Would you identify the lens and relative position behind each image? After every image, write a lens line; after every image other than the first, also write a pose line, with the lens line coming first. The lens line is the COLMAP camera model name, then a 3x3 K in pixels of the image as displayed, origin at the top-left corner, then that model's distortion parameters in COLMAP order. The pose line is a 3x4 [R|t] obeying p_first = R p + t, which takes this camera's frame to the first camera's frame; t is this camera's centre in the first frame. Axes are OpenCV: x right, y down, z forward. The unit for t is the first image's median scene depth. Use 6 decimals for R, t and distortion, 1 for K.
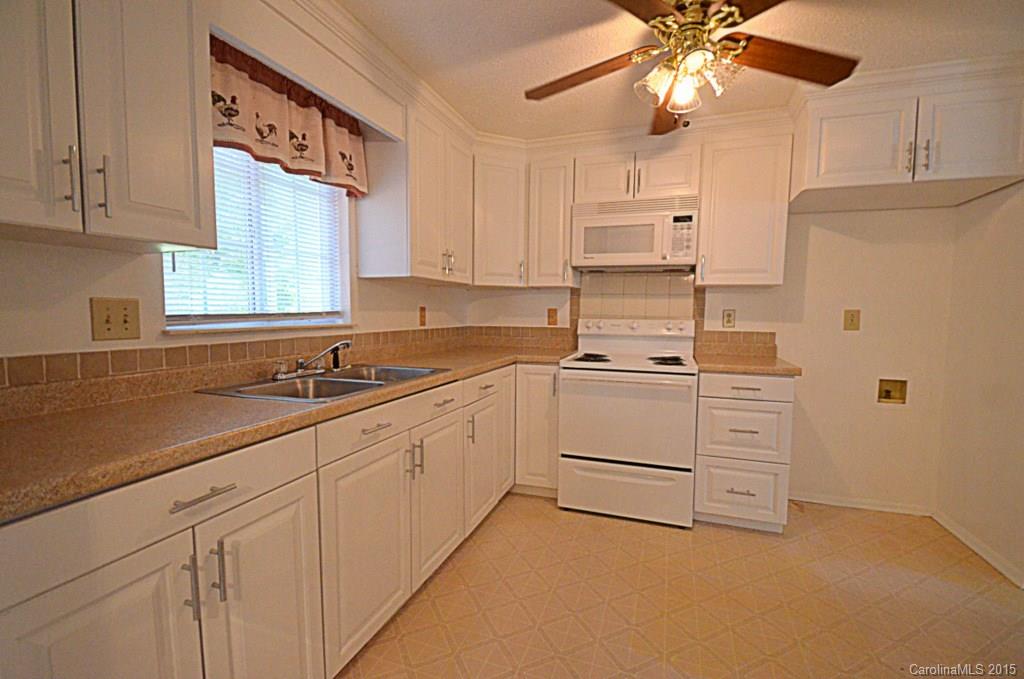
lens RADIAL K [[446.5, 0, 509.0], [0, 446.5, 342.4], [0, 0, 1]] dist [0.002961, -0.011399]
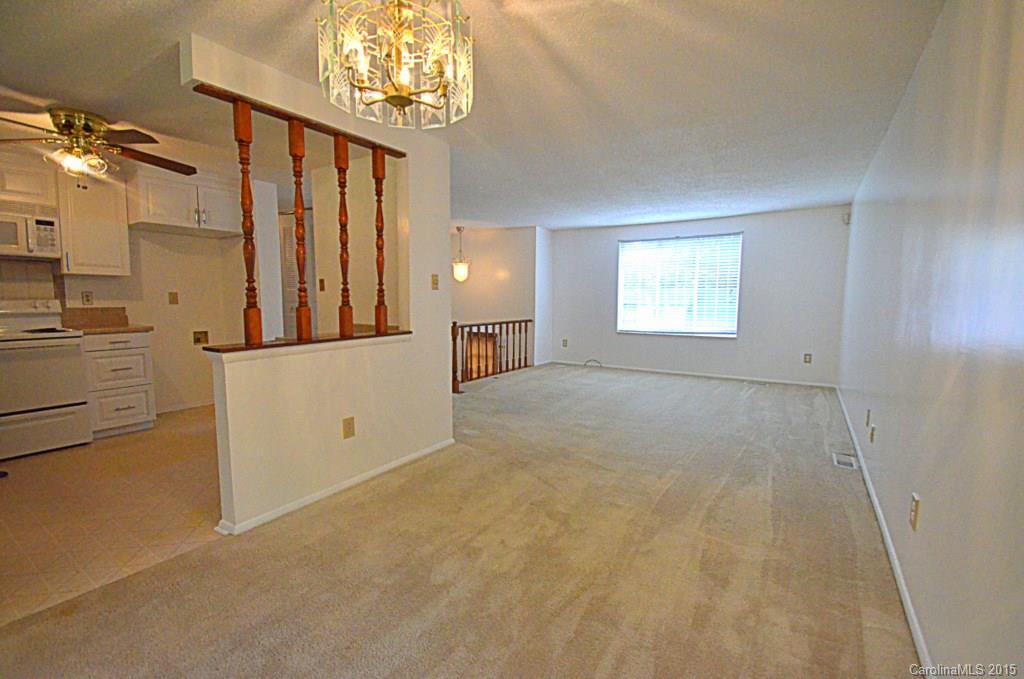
lens RADIAL K [[446.5, 0, 509.0], [0, 446.5, 342.4], [0, 0, 1]] dist [0.002961, -0.011399]
pose [[0.224228, -0.103080, 0.969070, -0.603669], [0.063489, 0.993823, 0.091022, 0.042985], [-0.972466, 0.041115, 0.229387, -0.620696]]
